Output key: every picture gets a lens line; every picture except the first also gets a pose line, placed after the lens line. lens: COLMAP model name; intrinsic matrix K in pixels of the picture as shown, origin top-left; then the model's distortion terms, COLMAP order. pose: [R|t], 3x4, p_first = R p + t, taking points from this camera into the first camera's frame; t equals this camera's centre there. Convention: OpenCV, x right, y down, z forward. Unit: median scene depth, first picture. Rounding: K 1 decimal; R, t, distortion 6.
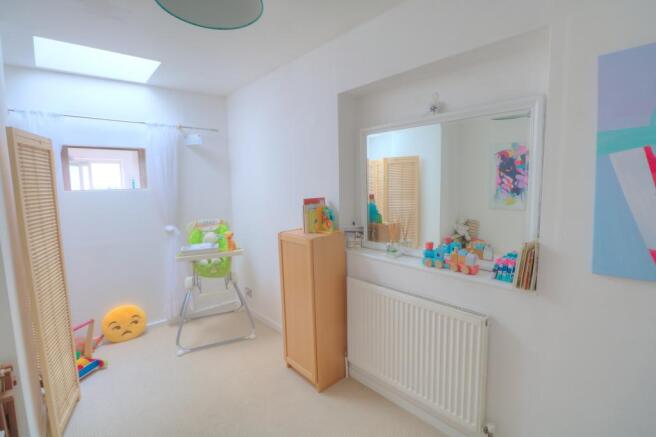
lens RADIAL K [[301.4, 0, 329.9], [0, 301.4, 210.5], [0, 0, 1]] dist [-0.013486, -0.000627]
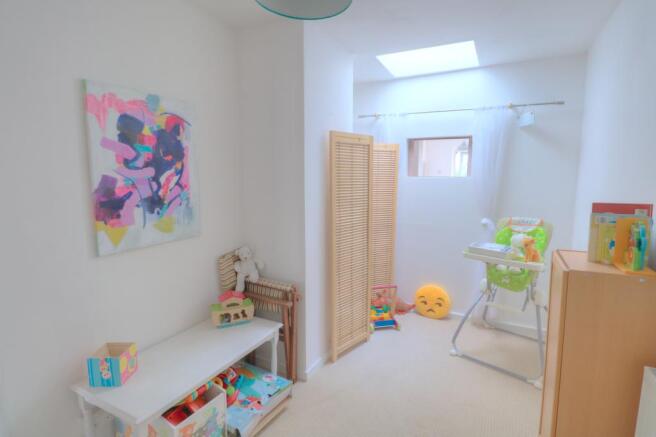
lens RADIAL K [[323.9, 0, 327.8], [0, 323.9, 208.4], [0, 0, 1]] dist [-0.000721, -0.000332]
pose [[0.383072, 0.120785, -0.915788, 0.201348], [-0.097800, 0.991145, 0.089815, -0.023032], [0.918527, 0.055158, 0.391493, 0.189058]]
